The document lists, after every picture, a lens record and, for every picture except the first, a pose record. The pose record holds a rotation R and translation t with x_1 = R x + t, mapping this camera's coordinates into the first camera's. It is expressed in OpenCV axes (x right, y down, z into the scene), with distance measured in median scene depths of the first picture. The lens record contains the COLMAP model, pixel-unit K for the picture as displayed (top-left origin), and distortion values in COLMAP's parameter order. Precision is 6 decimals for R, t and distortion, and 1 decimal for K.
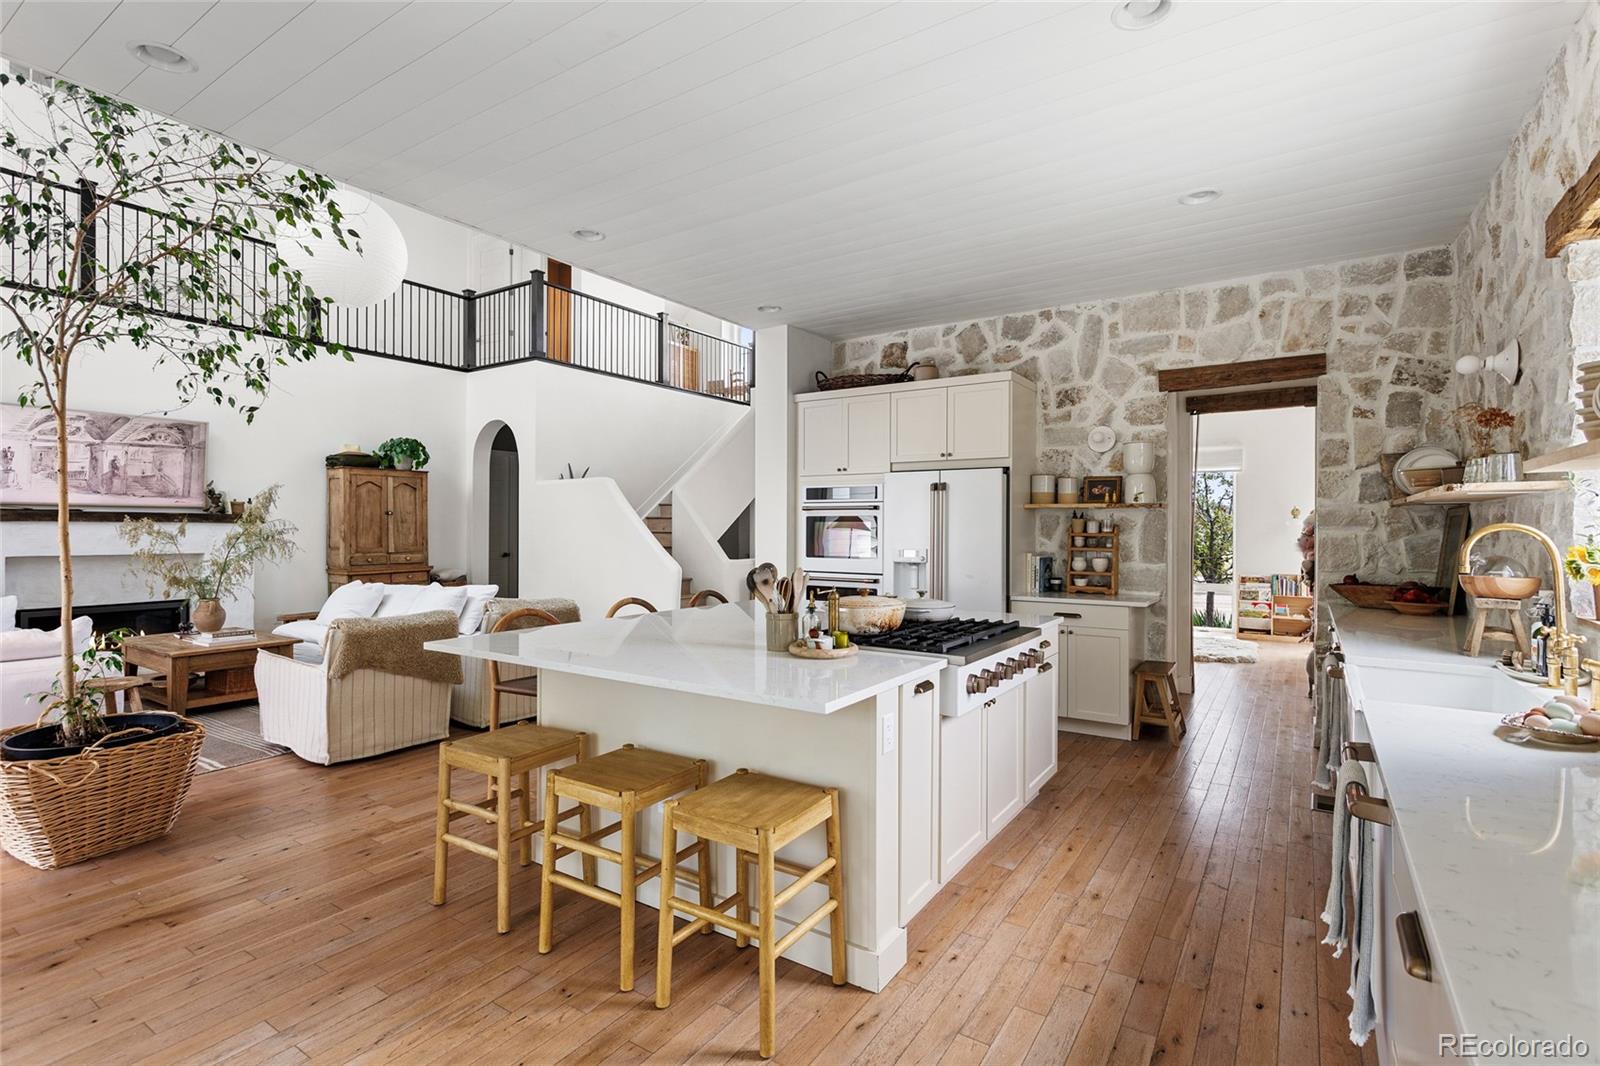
lens RADIAL K [[777.0, 0, 844.7], [0, 777.0, 537.4], [0, 0, 1]] dist [-0.026444, 0.008629]
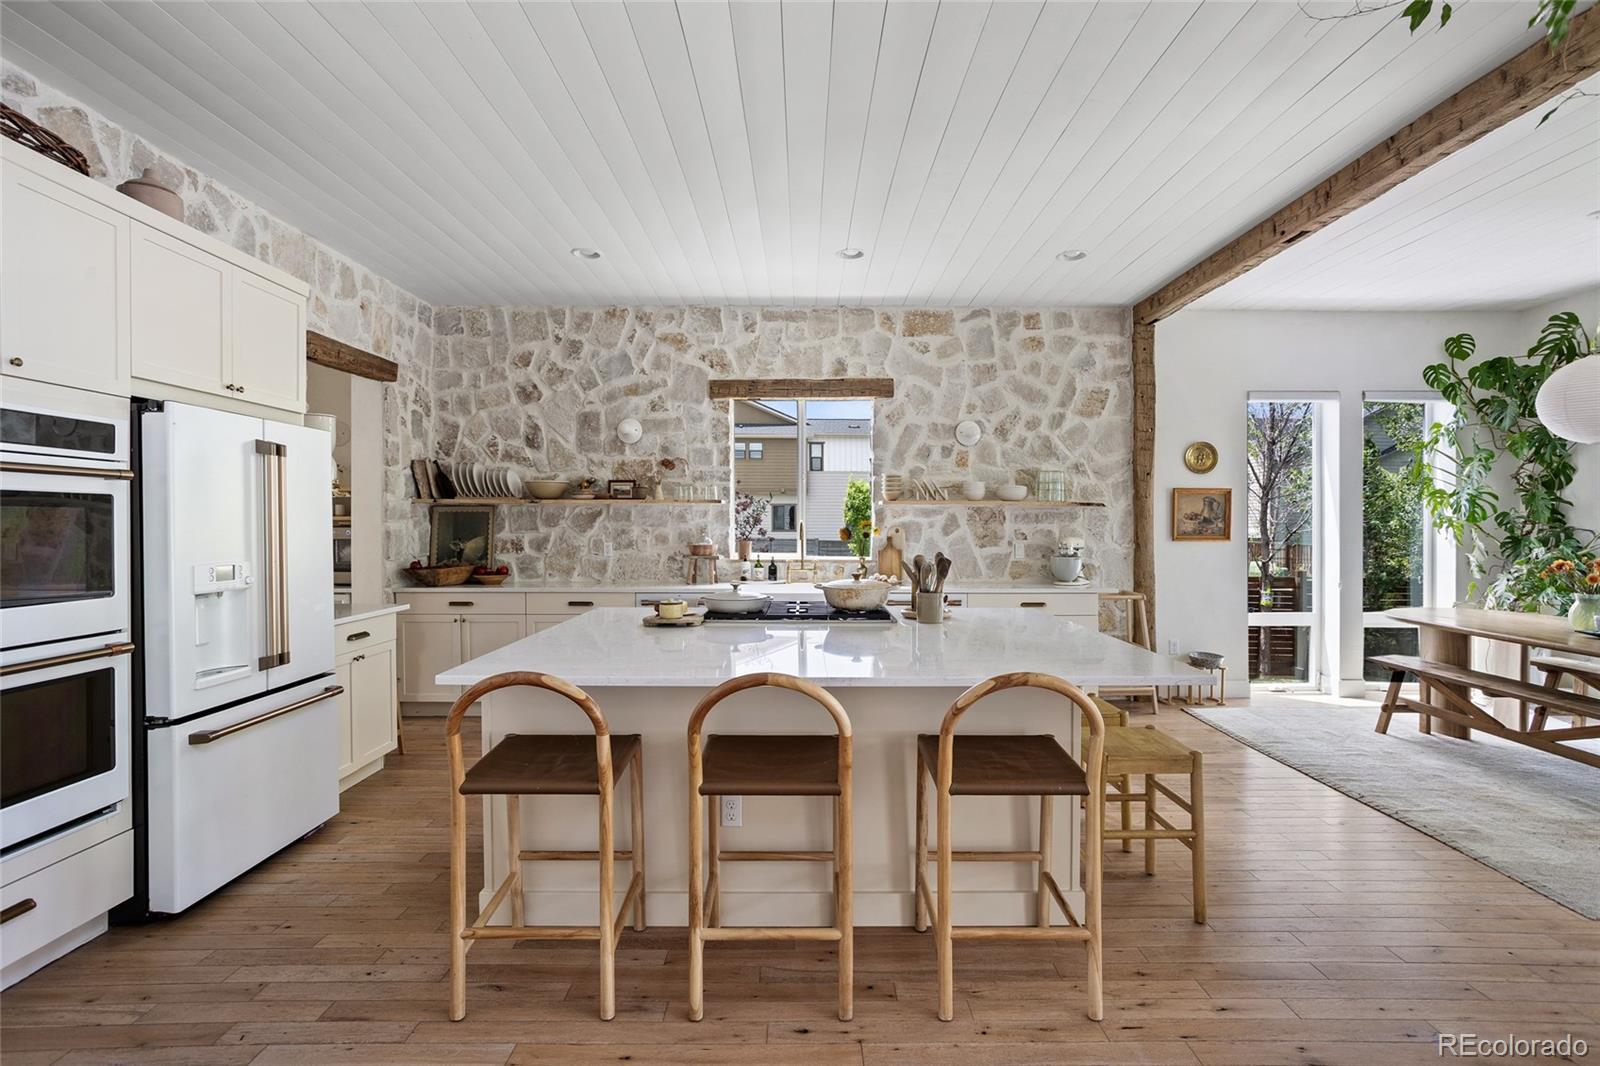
lens RADIAL K [[777.0, 0, 801.2], [0, 777.0, 520.4], [0, 0, 1]] dist [-0.026444, 0.008629]
pose [[-0.529380, -0.000881, 0.848385, -0.574560], [0.002465, 0.999994, 0.002576, -0.014469], [-0.848382, 0.003455, -0.529374, 1.004794]]
